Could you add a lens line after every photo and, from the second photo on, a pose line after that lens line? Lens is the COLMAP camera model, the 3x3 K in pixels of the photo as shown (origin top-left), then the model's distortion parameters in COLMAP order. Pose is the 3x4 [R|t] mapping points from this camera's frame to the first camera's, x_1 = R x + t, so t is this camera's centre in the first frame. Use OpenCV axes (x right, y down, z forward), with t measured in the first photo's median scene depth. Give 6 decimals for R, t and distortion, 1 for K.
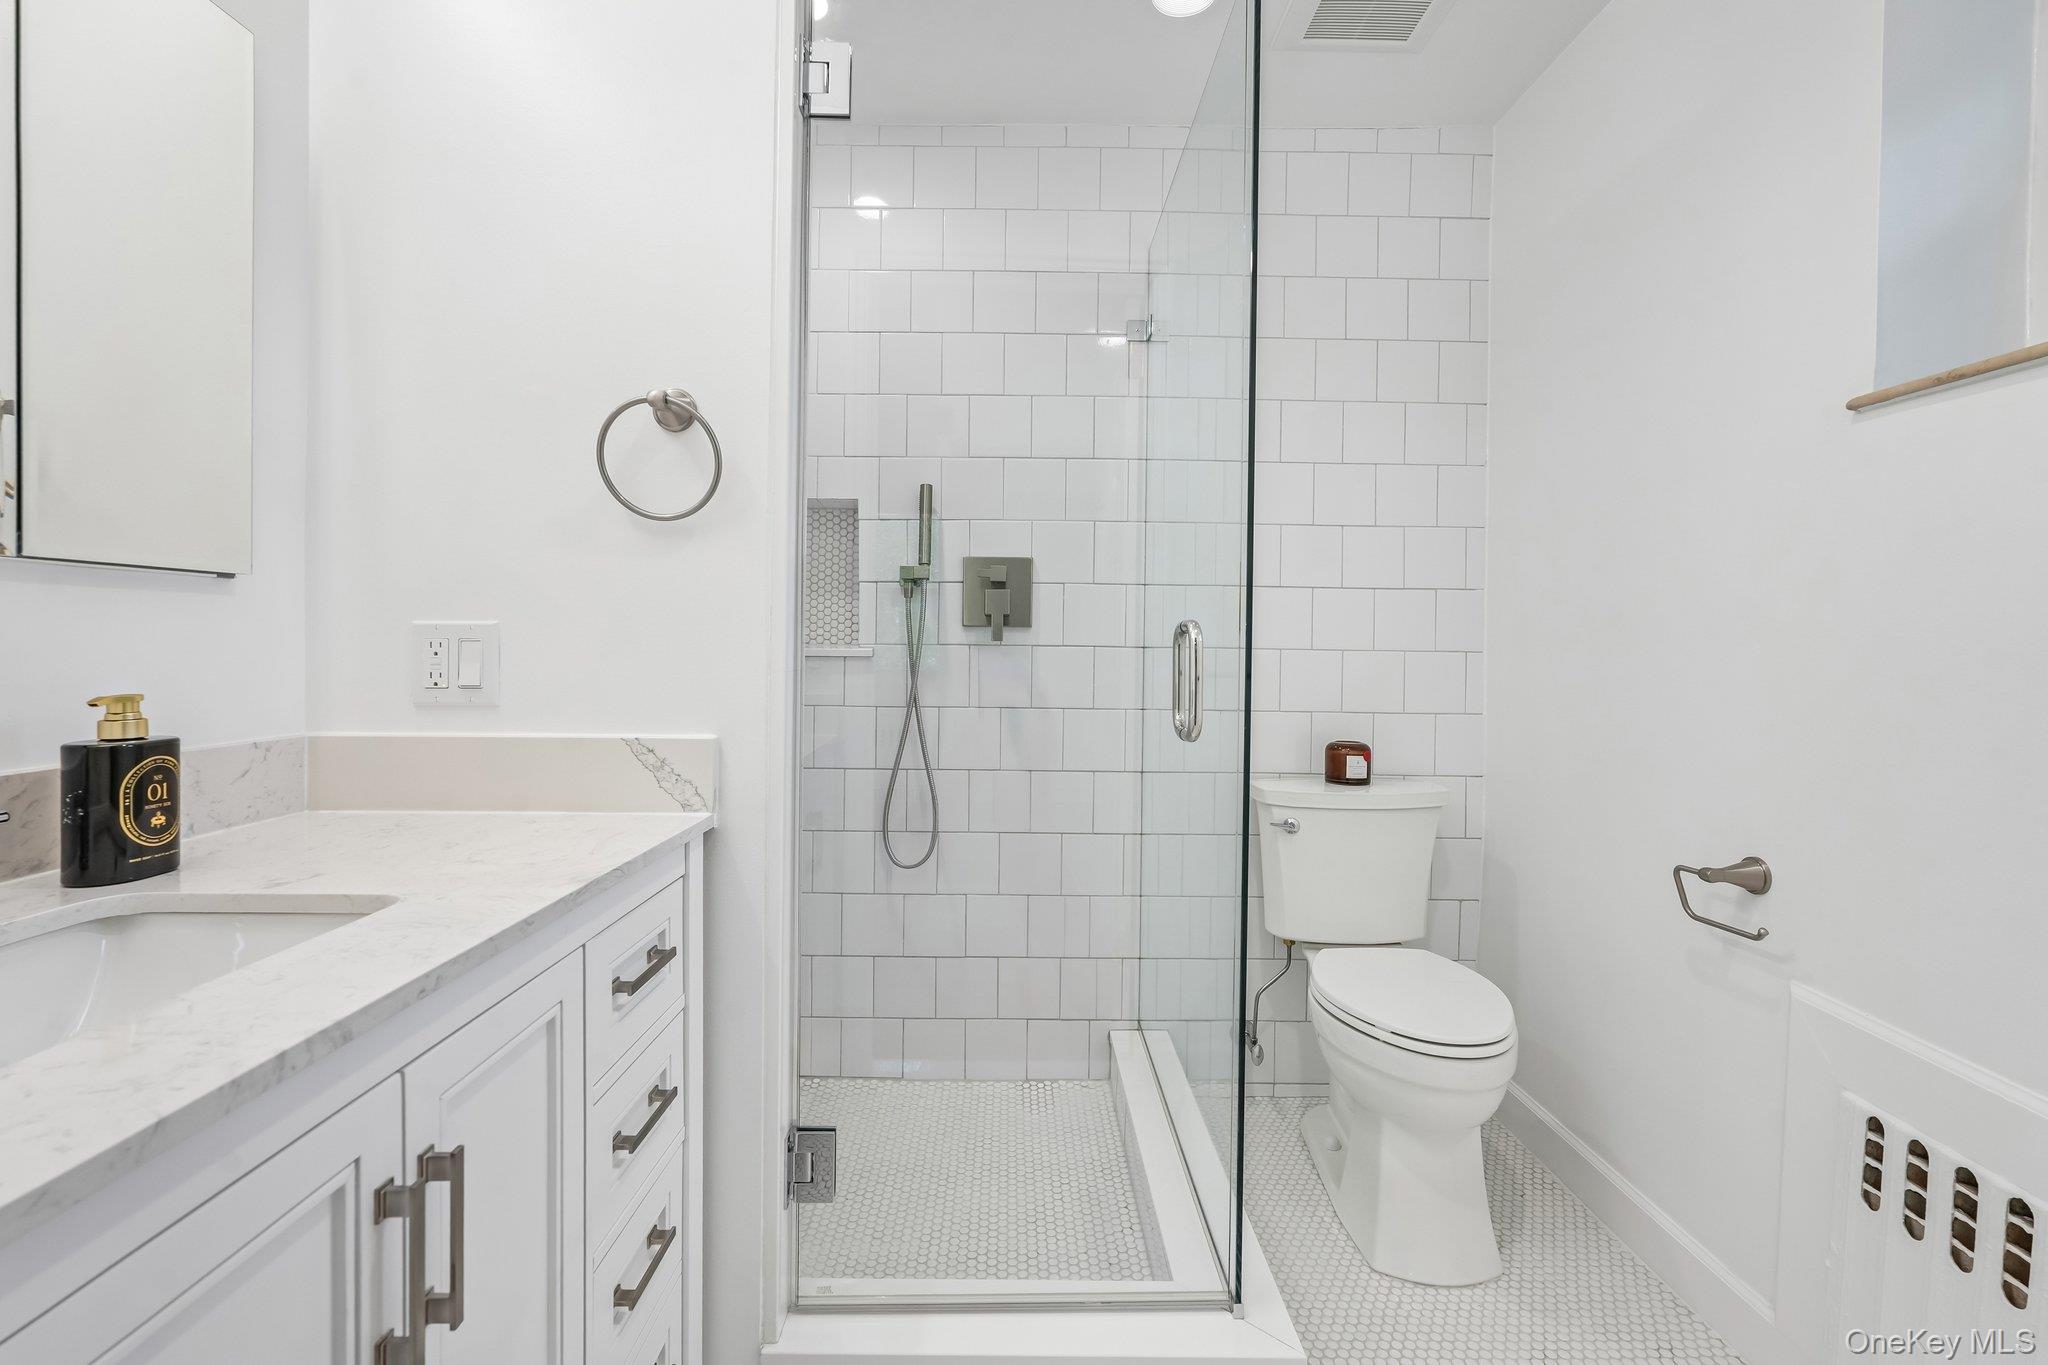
lens RADIAL K [[919.6, 0, 1018.4], [0, 919.6, 658.9], [0, 0, 1]] dist [-0.003354, 0.001475]
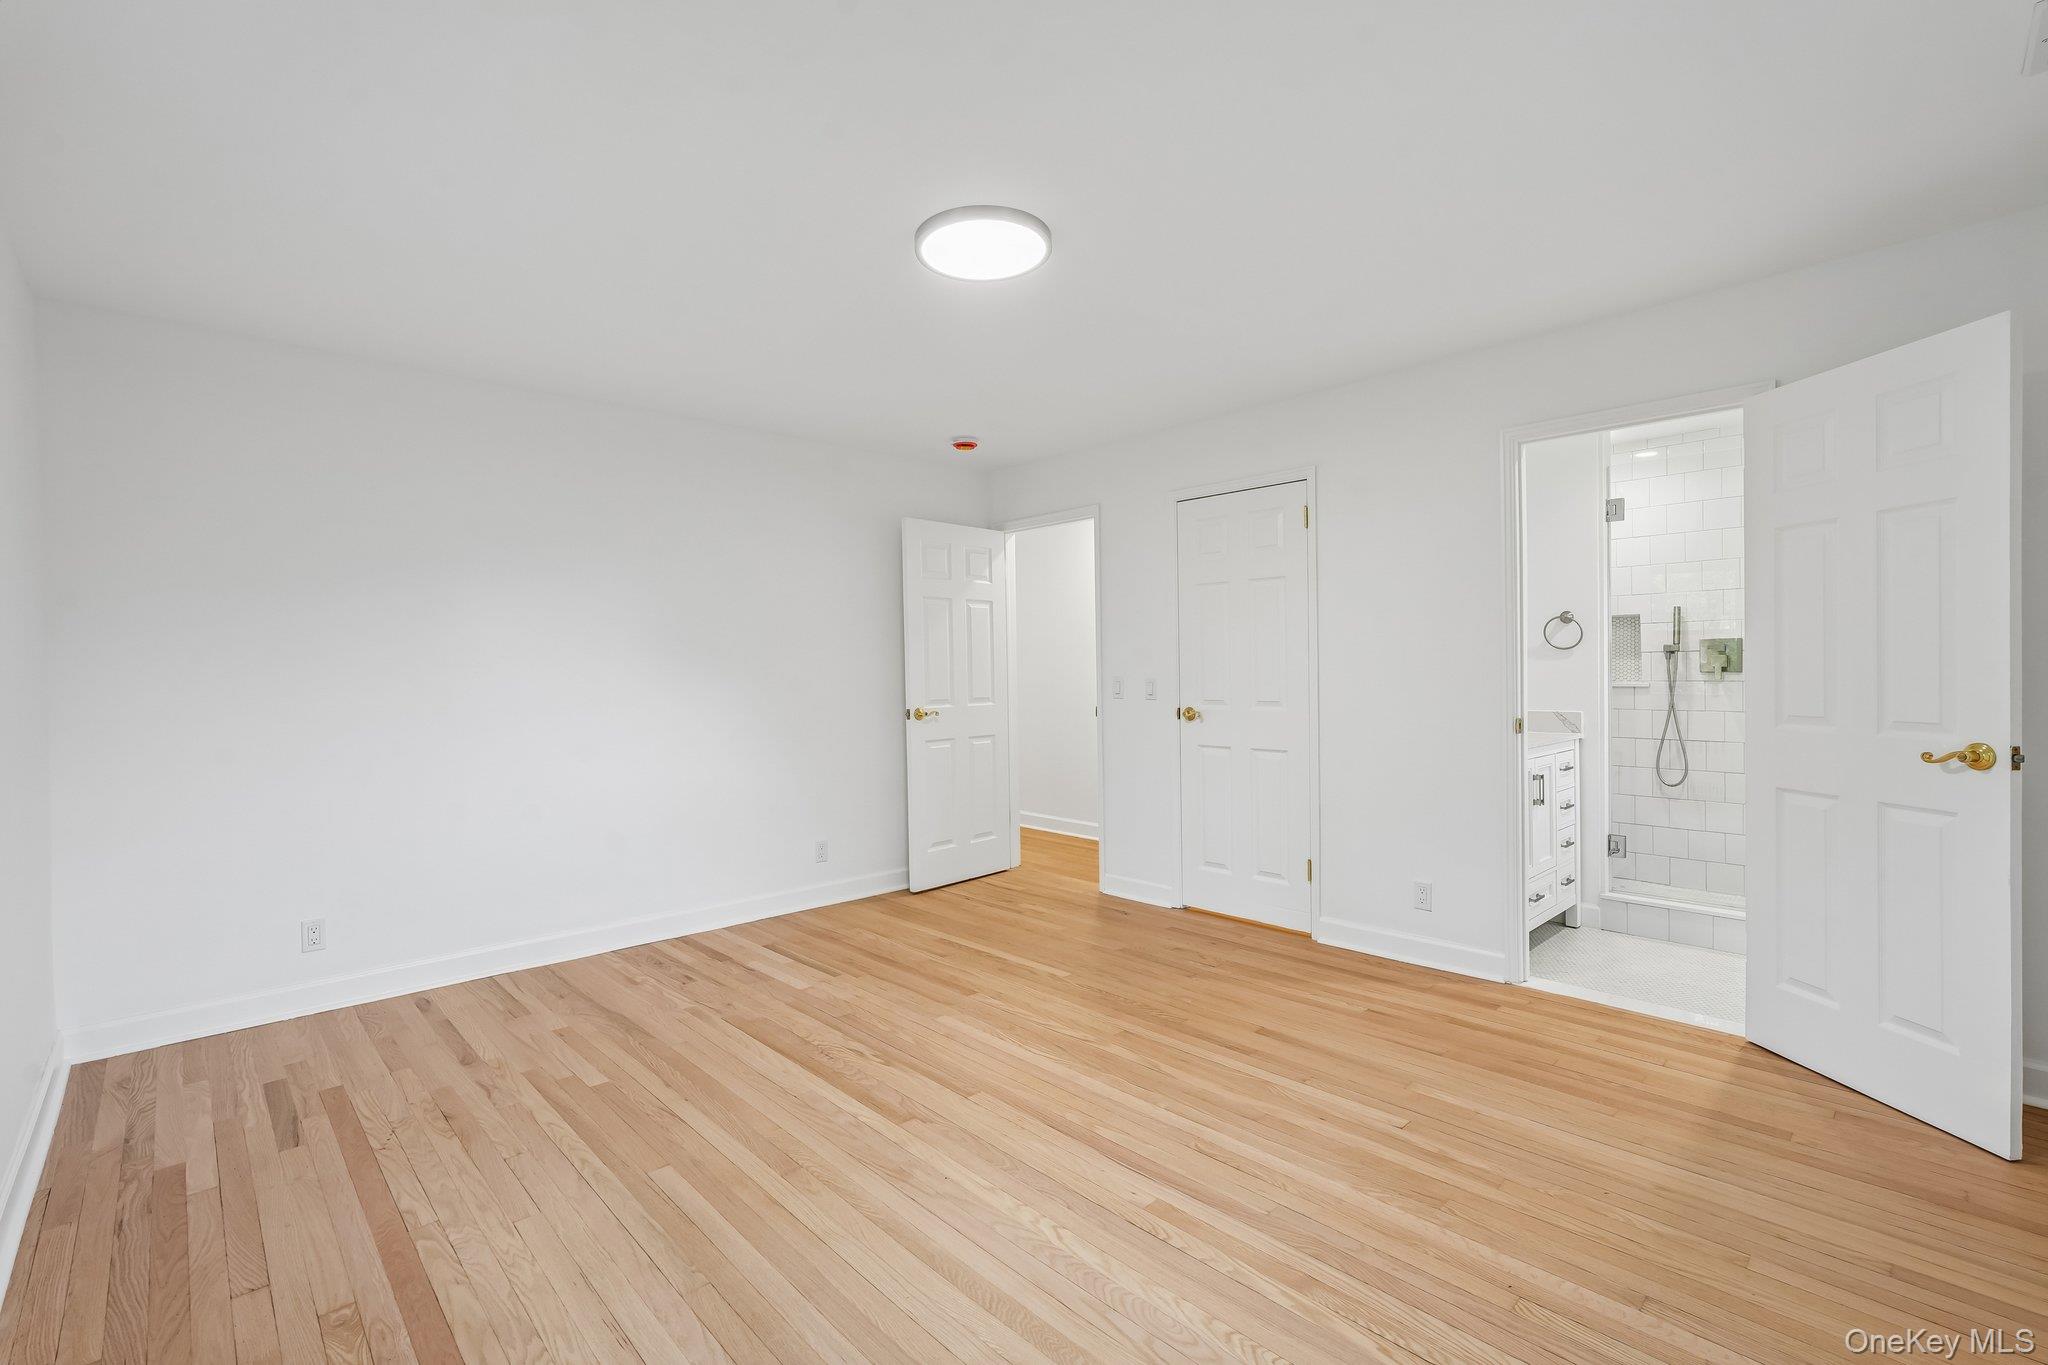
lens RADIAL K [[891.0, 0, 1019.9], [0, 891.0, 671.1], [0, 0, 1]] dist [0.002404, 0.000360]
pose [[0.682128, -0.018139, -0.731007, 0.362363], [0.009204, 0.999826, -0.016222, -0.019193], [0.731174, 0.004337, 0.682177, -1.497140]]
